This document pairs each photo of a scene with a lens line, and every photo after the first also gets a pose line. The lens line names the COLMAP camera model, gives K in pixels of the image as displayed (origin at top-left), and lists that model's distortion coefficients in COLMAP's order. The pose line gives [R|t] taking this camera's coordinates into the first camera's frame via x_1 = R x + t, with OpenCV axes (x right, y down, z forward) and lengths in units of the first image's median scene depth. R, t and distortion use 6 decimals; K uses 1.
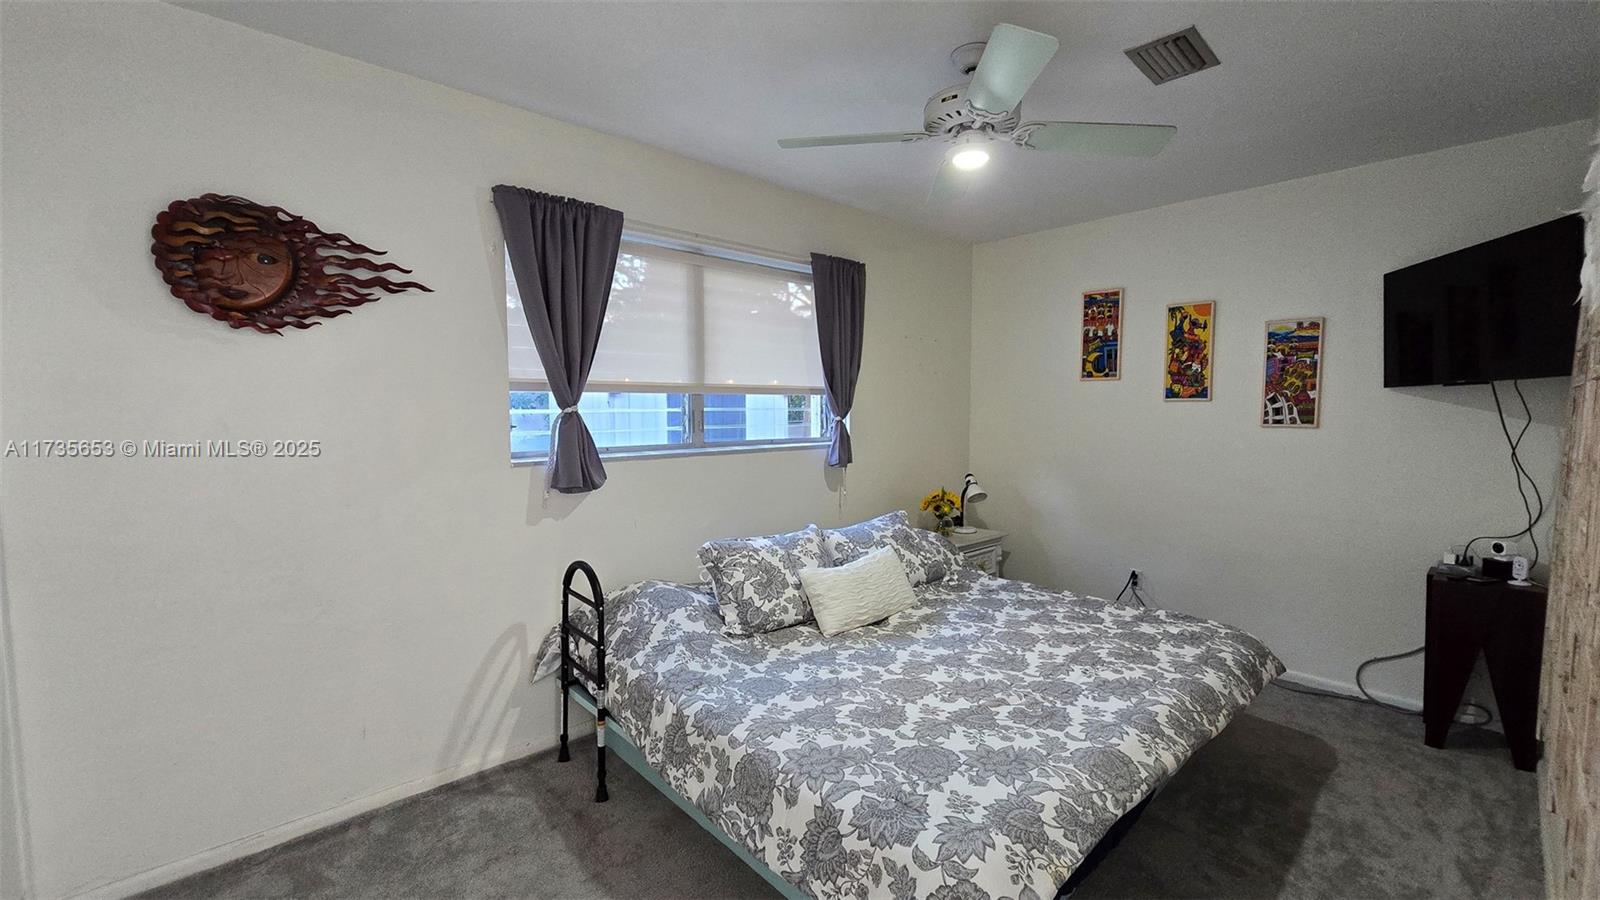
lens RADIAL K [[652.5, 0, 806.9], [0, 652.5, 453.1], [0, 0, 1]] dist [-0.003524, 0.001168]
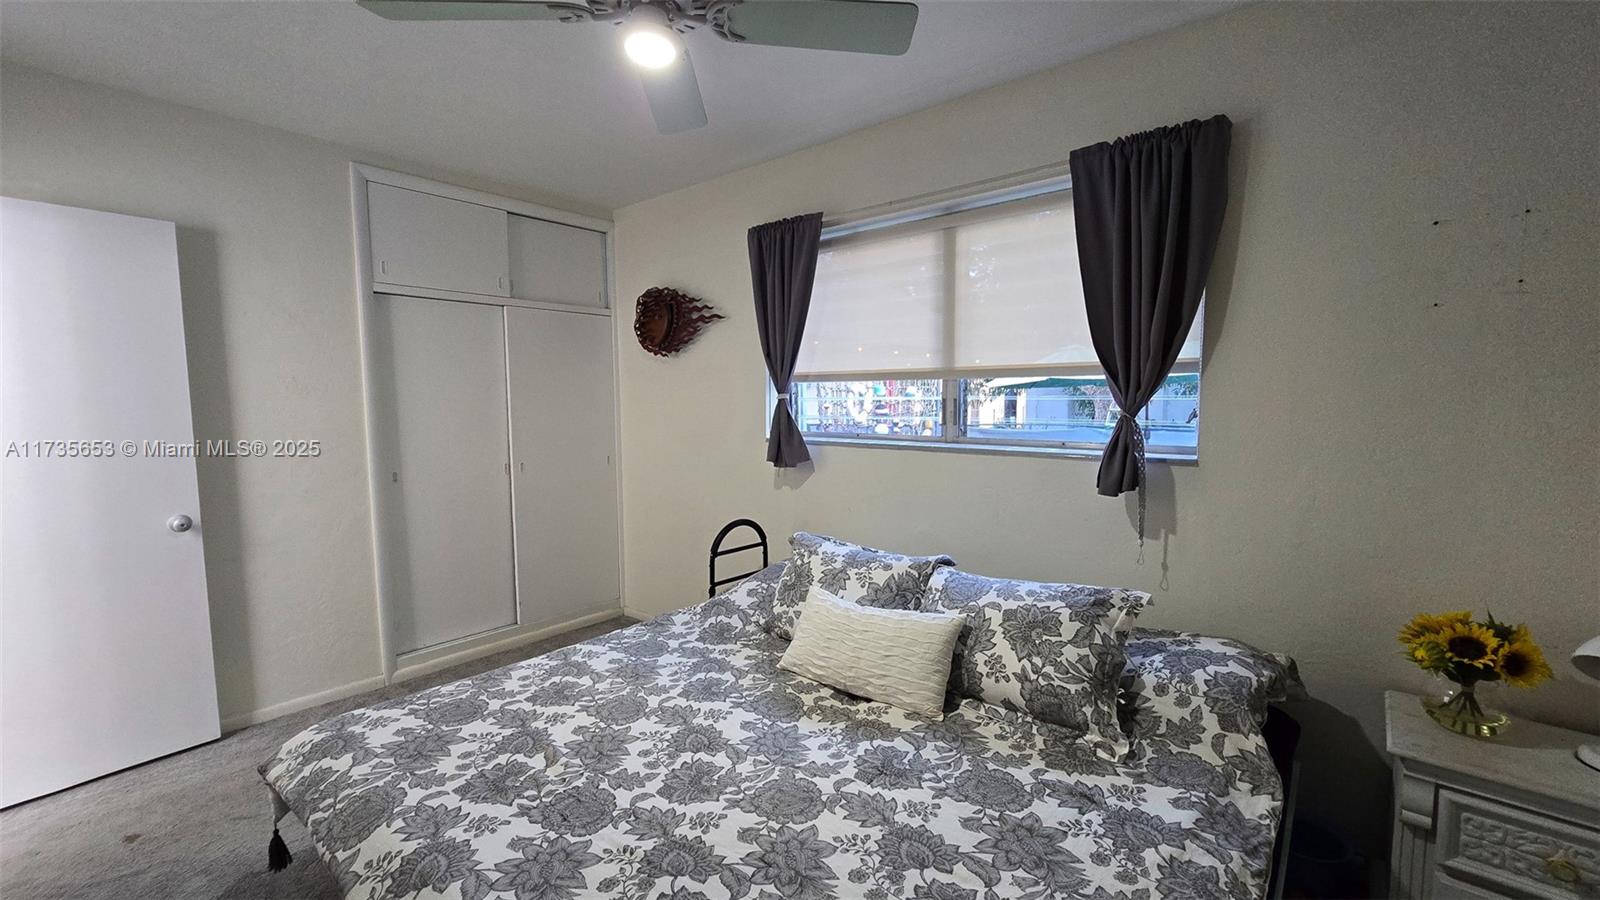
lens RADIAL K [[652.5, 0, 806.9], [0, 652.5, 446.8], [0, 0, 1]] dist [-0.003524, 0.001168]
pose [[0.124442, 0.075351, -0.989362, 0.839342], [-0.065619, 0.995554, 0.067569, -0.060219], [0.990055, 0.056513, 0.128833, 0.898886]]
